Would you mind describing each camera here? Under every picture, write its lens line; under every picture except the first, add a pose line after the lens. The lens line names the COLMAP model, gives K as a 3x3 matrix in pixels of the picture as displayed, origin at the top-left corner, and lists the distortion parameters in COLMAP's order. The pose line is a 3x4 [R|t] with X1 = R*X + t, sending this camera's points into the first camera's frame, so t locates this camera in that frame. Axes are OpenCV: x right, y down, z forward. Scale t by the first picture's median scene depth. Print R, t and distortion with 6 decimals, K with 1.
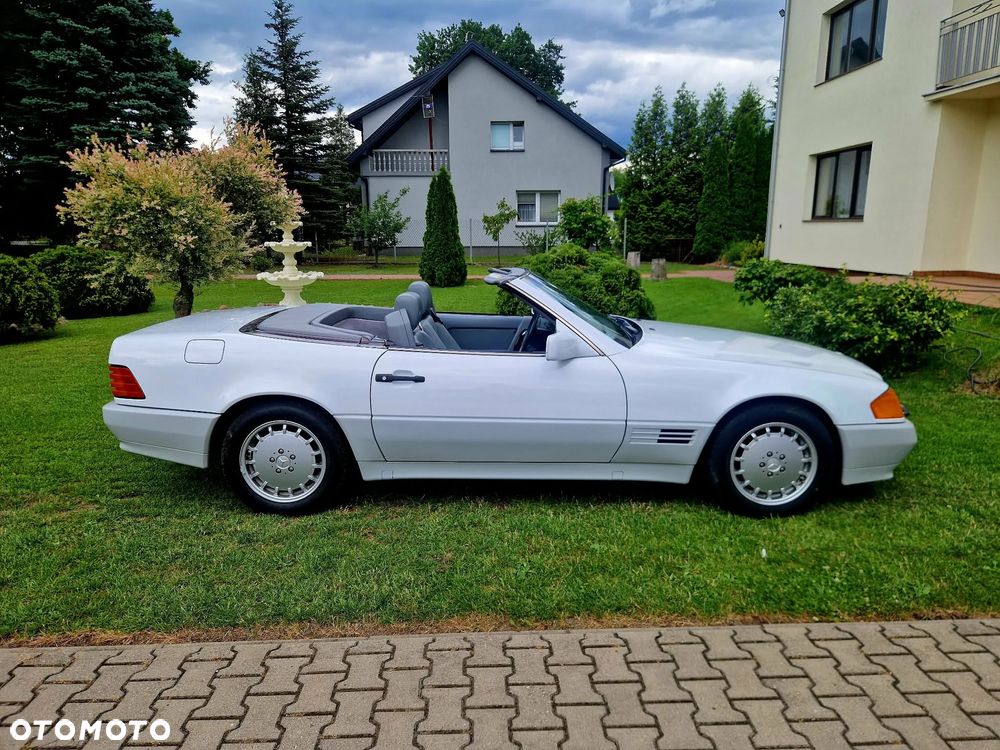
lens RADIAL K [[668.2, 0, 491.6], [0, 668.2, 373.6], [0, 0, 1]] dist [0.046857, -0.033488]
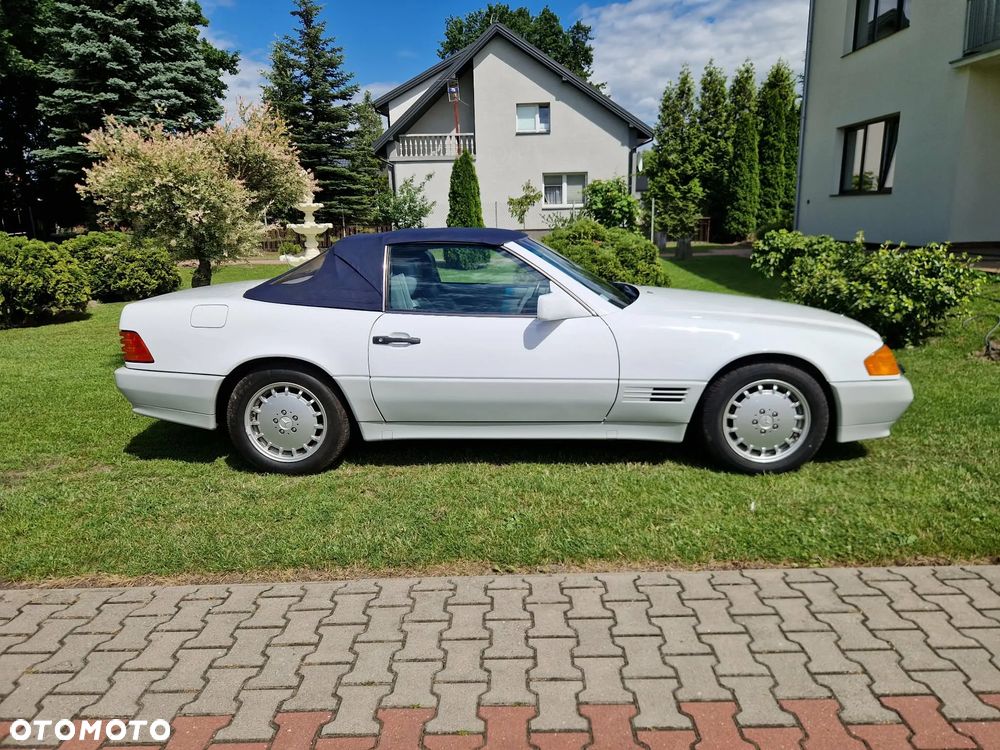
lens RADIAL K [[664.9, 0, 500.3], [0, 664.9, 372.3], [0, 0, 1]] dist [0.056480, -0.044630]
pose [[0.999331, -0.009585, -0.035300, 0.053192], [0.010237, 0.999780, 0.018319, 0.035957], [0.035117, -0.018668, 0.999209, -0.015799]]
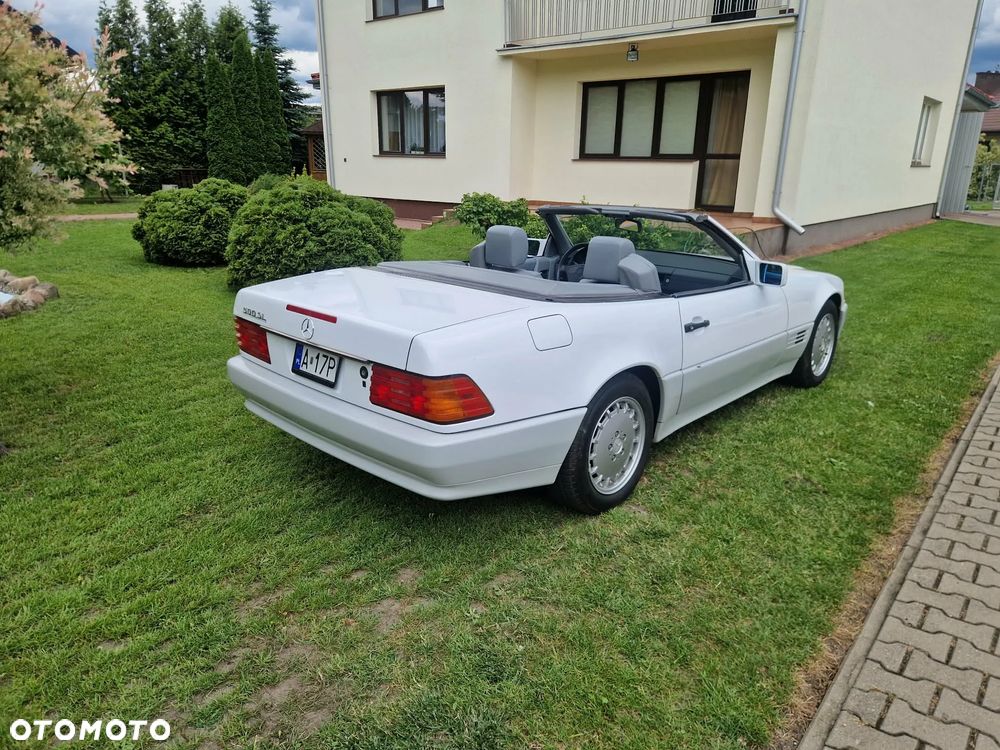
lens RADIAL K [[664.9, 0, 503.1], [0, 664.9, 380.2], [0, 0, 1]] dist [0.056480, -0.044630]
pose [[0.674000, -0.212123, 0.707621, -0.938567], [0.136215, 0.977148, 0.163176, -0.101569], [-0.726064, -0.013593, 0.687493, 0.495971]]
